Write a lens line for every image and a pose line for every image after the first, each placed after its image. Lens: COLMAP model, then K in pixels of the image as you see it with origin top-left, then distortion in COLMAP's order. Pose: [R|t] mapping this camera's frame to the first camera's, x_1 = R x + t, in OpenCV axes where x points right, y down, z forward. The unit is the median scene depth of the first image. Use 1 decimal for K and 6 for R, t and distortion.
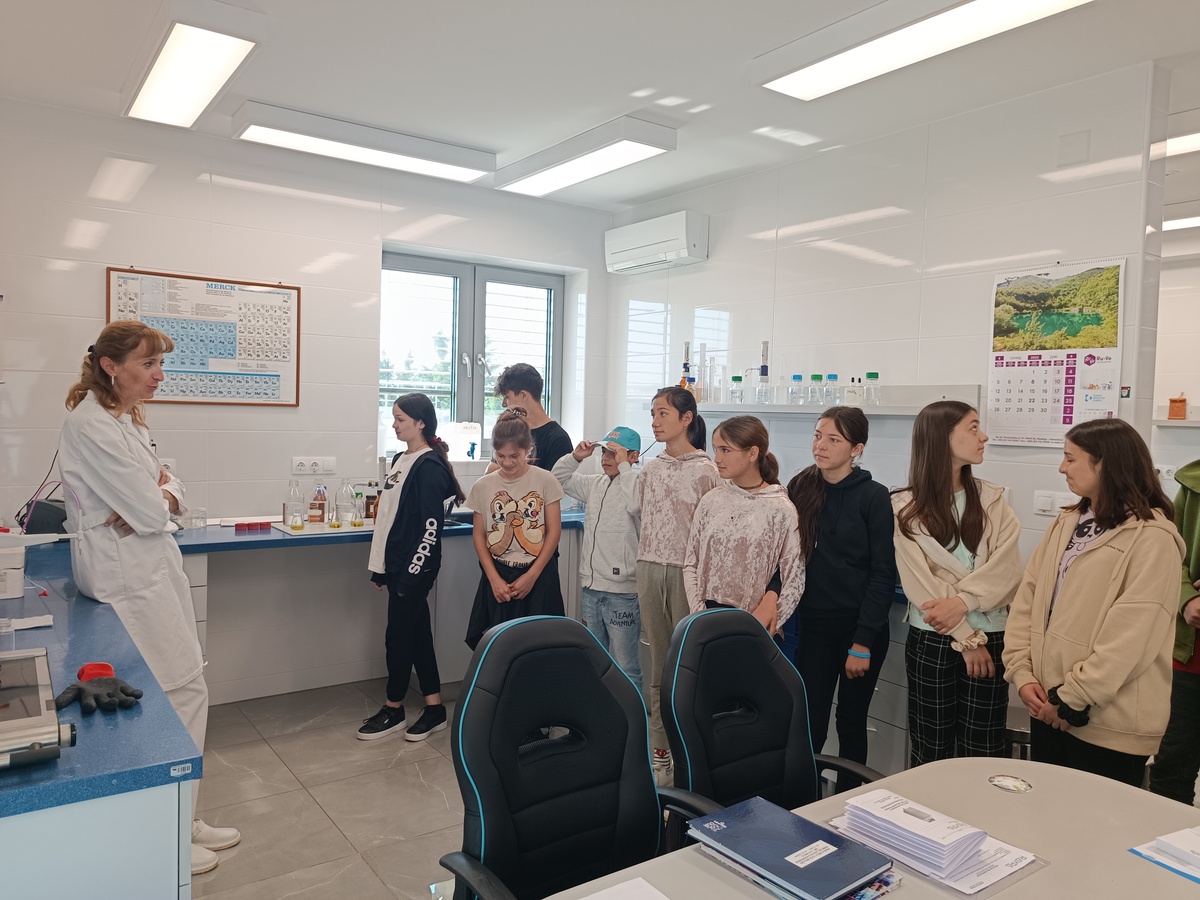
lens RADIAL K [[866.2, 0, 600.0], [0, 866.2, 450.0], [0, 0, 1]] dist [0.045348, -0.038937]
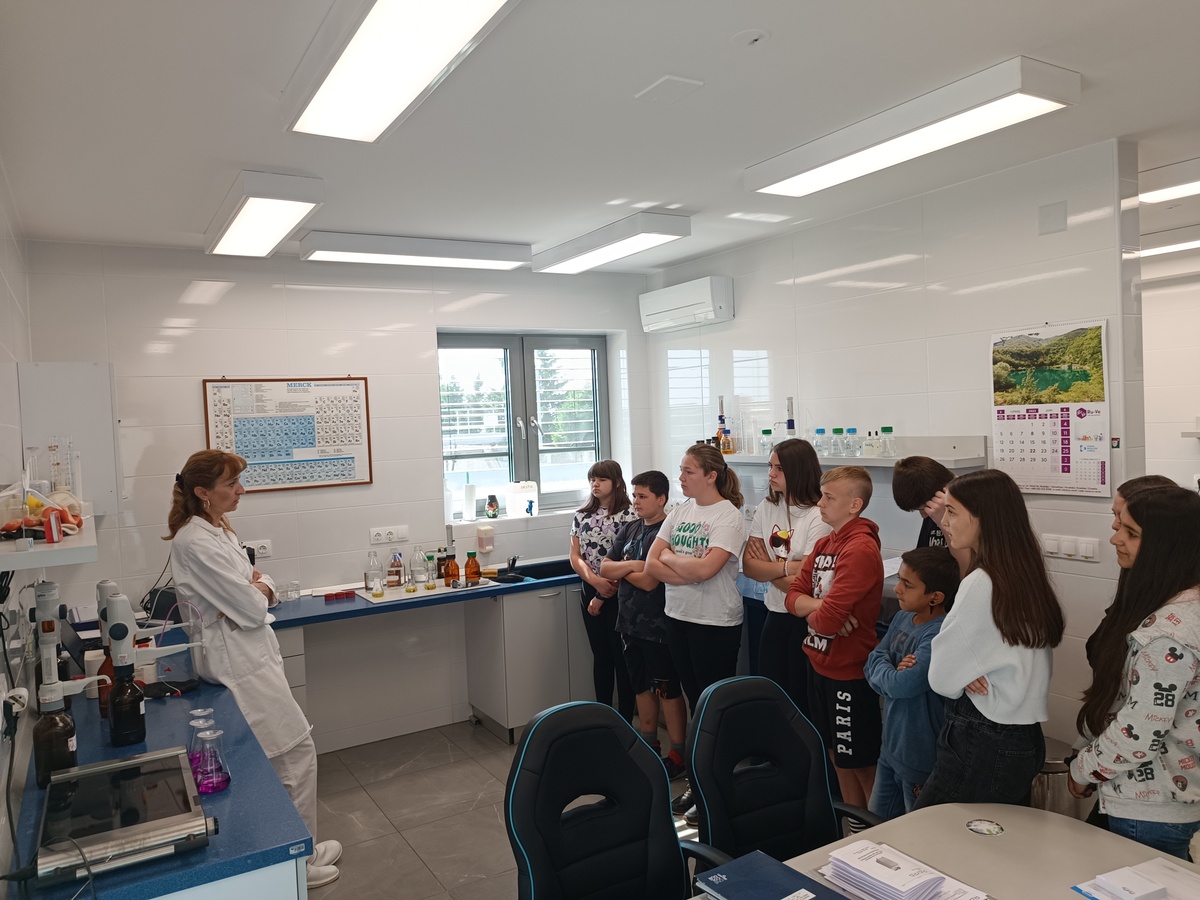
lens RADIAL K [[866.2, 0, 600.0], [0, 866.2, 450.0], [0, 0, 1]] dist [0.045348, -0.038937]
pose [[0.994217, -0.068779, -0.082476, 0.051080], [0.067994, 0.997610, -0.012291, -0.078116], [0.083125, 0.006612, 0.996517, -0.114271]]
